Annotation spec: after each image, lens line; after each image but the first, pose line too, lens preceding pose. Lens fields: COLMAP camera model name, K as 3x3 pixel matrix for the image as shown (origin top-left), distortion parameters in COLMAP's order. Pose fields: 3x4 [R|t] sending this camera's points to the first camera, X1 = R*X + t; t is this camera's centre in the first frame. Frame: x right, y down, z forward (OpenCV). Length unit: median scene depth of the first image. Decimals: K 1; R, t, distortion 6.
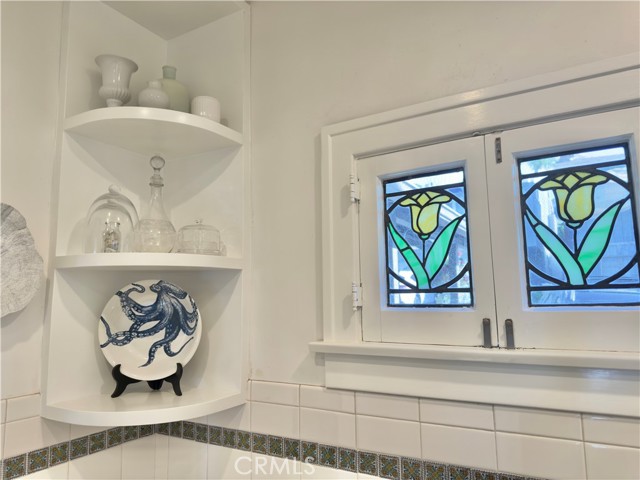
lens RADIAL K [[449.0, 0, 324.2], [0, 449.0, 243.6], [0, 0, 1]] dist [0.016984, -0.021513]
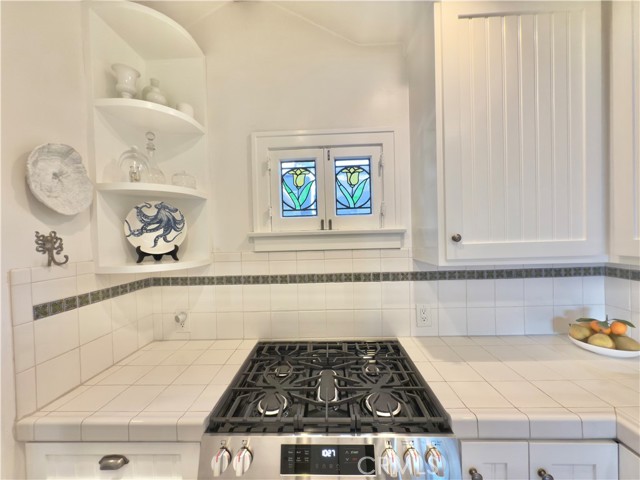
lens RADIAL K [[258.0, 0, 318.7], [0, 258.0, 241.4], [0, 0, 1]] dist [0.002055, 0.000214]
pose [[0.882821, -0.017540, 0.469381, -0.327193], [-0.044069, 0.991802, 0.119948, 0.096741], [-0.467637, -0.126577, 0.874811, -0.298853]]
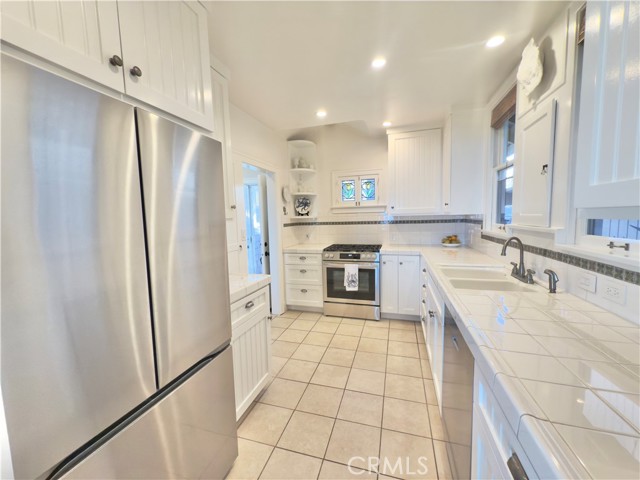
lens RADIAL K [[258.0, 0, 318.9], [0, 258.0, 239.5], [0, 0, 1]] dist [0.002055, 0.000214]
pose [[0.975643, -0.030747, 0.217201, -1.036199], [-0.013704, 0.979652, 0.200237, -0.062607], [-0.218938, -0.198336, 0.955369, -2.675048]]
